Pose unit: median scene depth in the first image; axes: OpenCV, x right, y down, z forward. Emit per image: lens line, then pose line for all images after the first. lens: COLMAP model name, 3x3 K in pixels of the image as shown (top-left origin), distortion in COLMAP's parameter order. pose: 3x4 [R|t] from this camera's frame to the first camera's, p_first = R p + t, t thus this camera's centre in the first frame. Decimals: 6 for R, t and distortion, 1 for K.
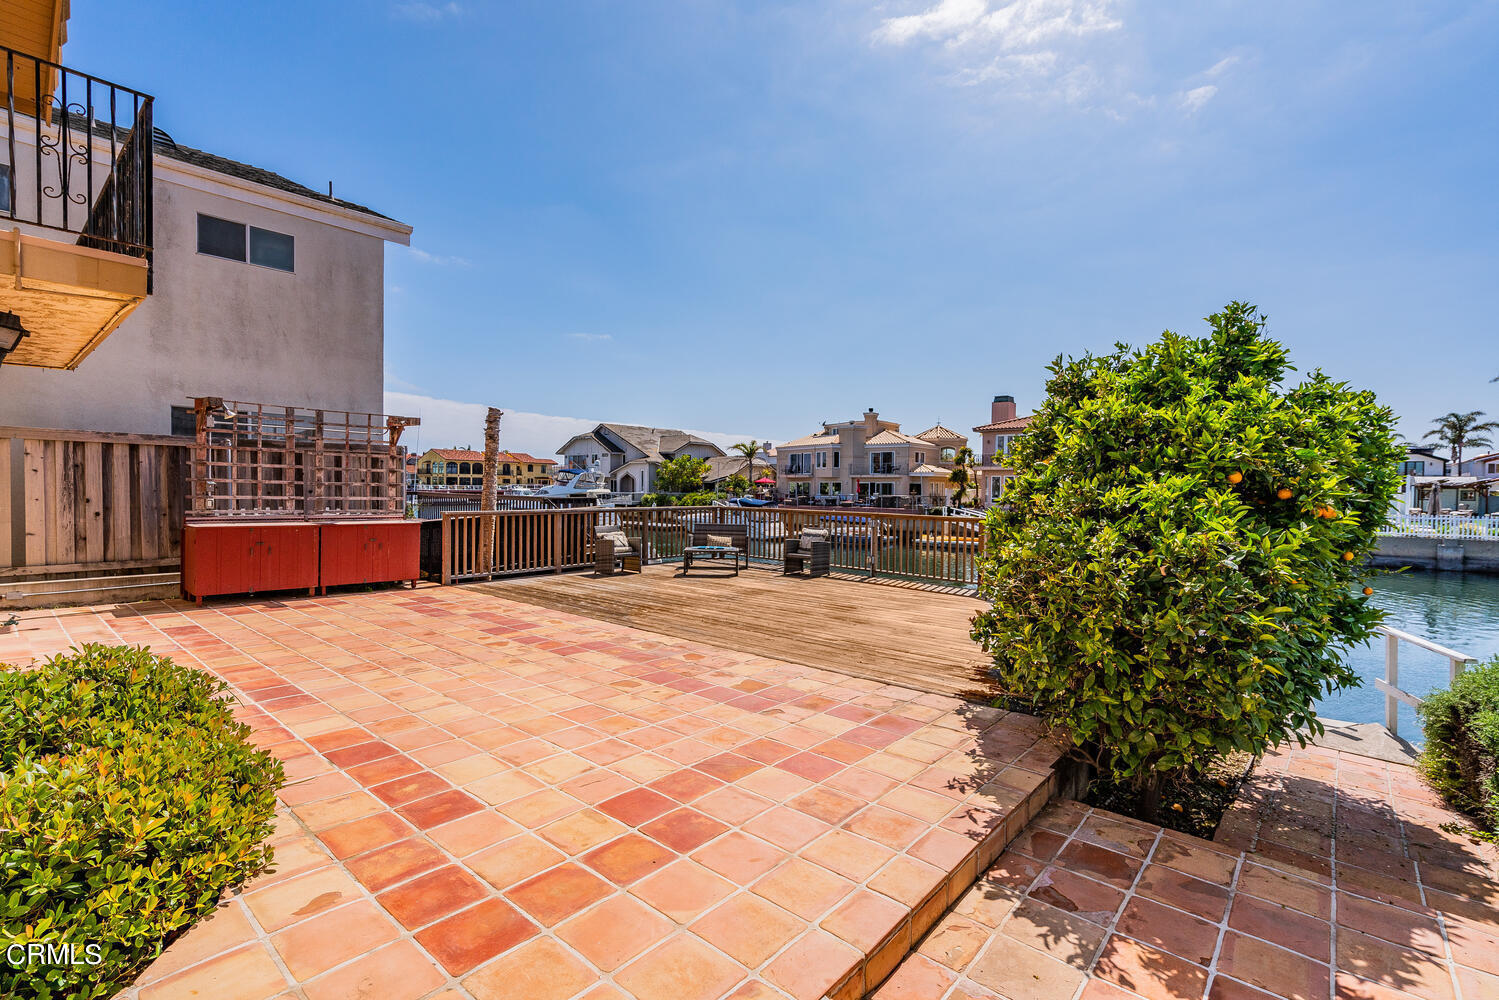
lens RADIAL K [[693.7, 0, 749.5], [0, 693.7, 500.0], [0, 0, 1]] dist [0.002431, 0.000379]
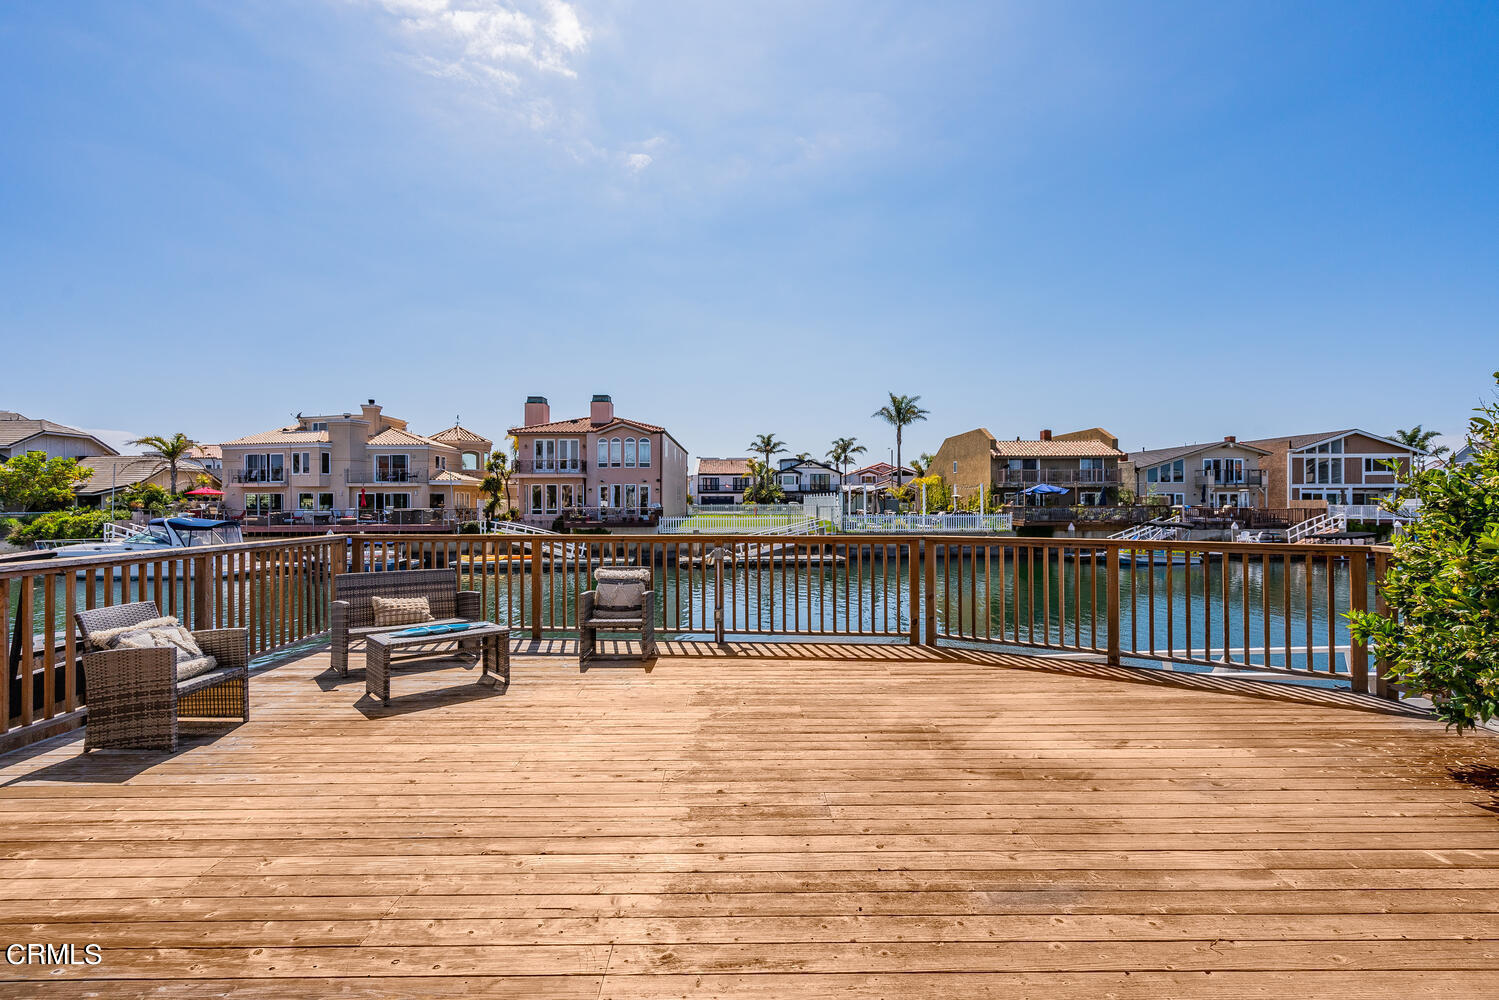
lens RADIAL K [[708.5, 0, 756.5], [0, 708.5, 487.0], [0, 0, 1]] dist [-0.002163, 0.000513]
pose [[0.744011, -0.001488, 0.668166, -0.039603], [0.024265, 0.999398, -0.024794, -0.001279], [-0.667727, 0.034660, 0.743599, 0.104050]]
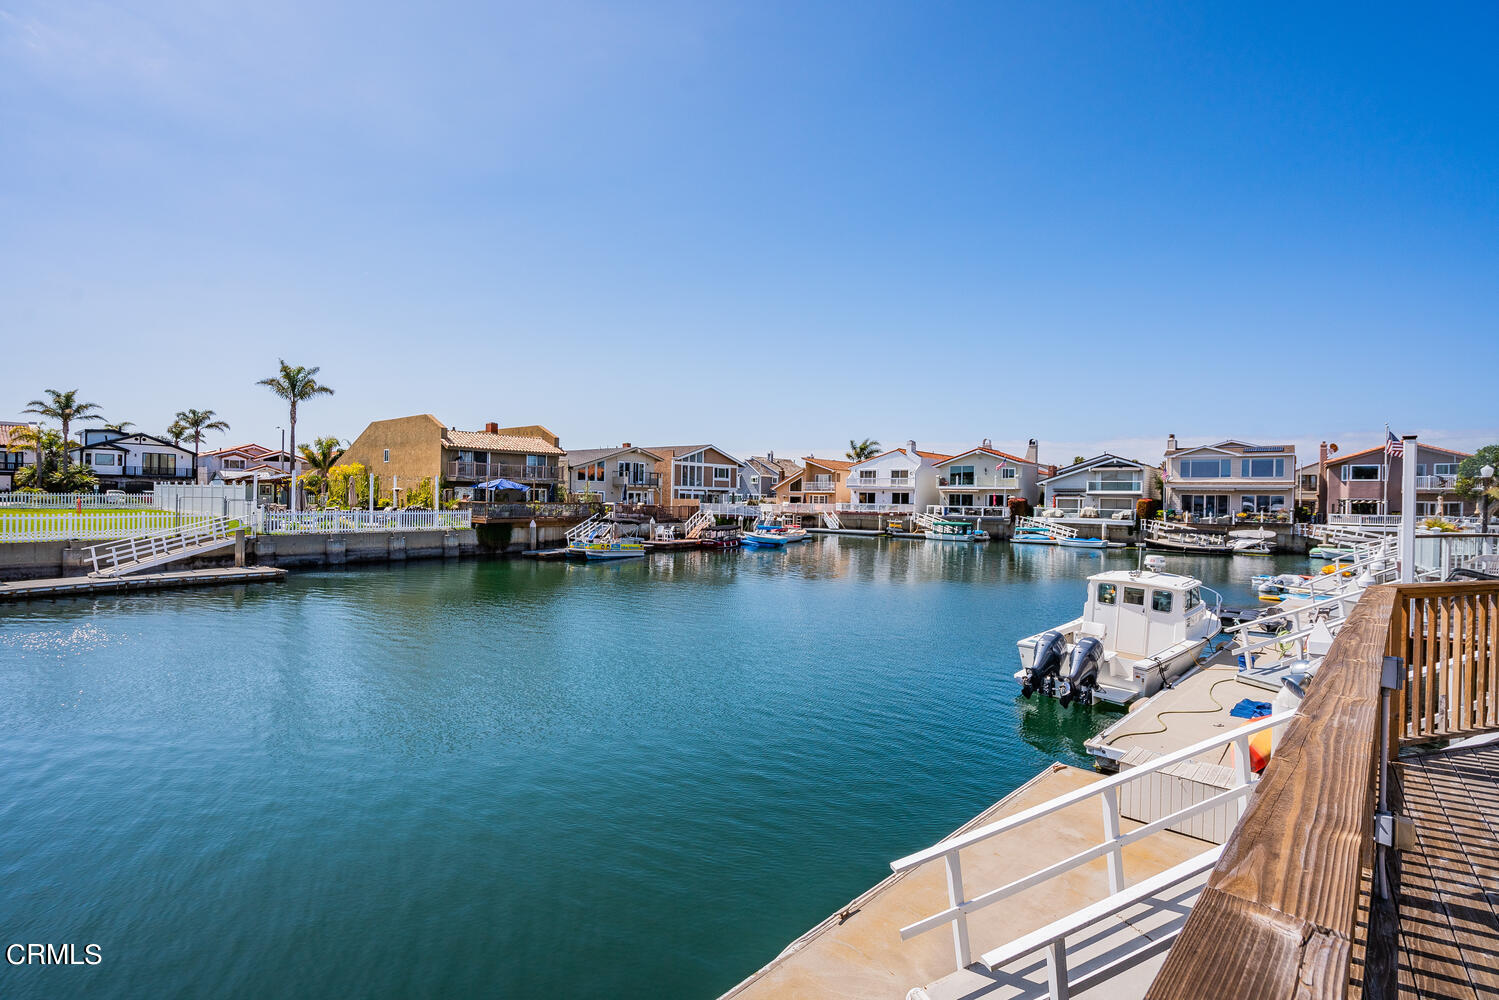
lens RADIAL K [[696.5, 0, 747.3], [0, 696.5, 486.6], [0, 0, 1]] dist [-0.048037, 0.015929]
pose [[-0.026187, 0.004263, 0.999648, -0.018089], [0.001743, 0.999990, -0.004219, -0.005005], [-0.999656, 0.001632, -0.026194, 0.241265]]
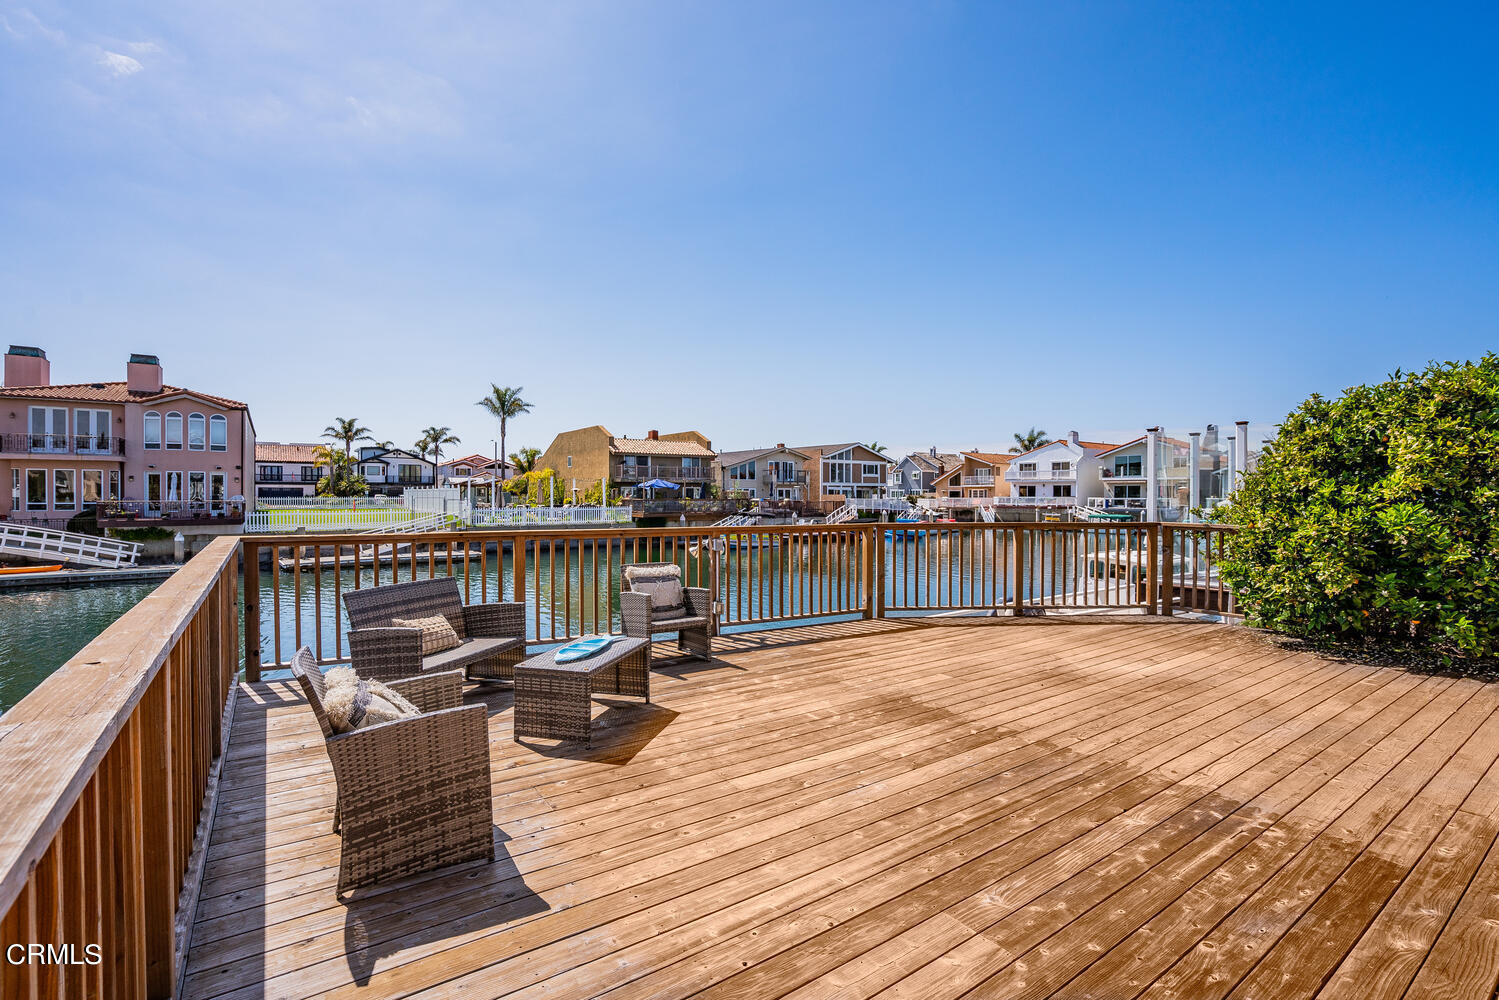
lens RADIAL K [[690.9, 0, 743.8], [0, 690.9, 490.3], [0, 0, 1]] dist [-0.053265, 0.020827]
pose [[0.244380, -0.006486, 0.969658, -0.075962], [0.019290, 0.999812, 0.001826, -0.002425], [-0.969488, 0.018258, 0.244459, 0.169316]]
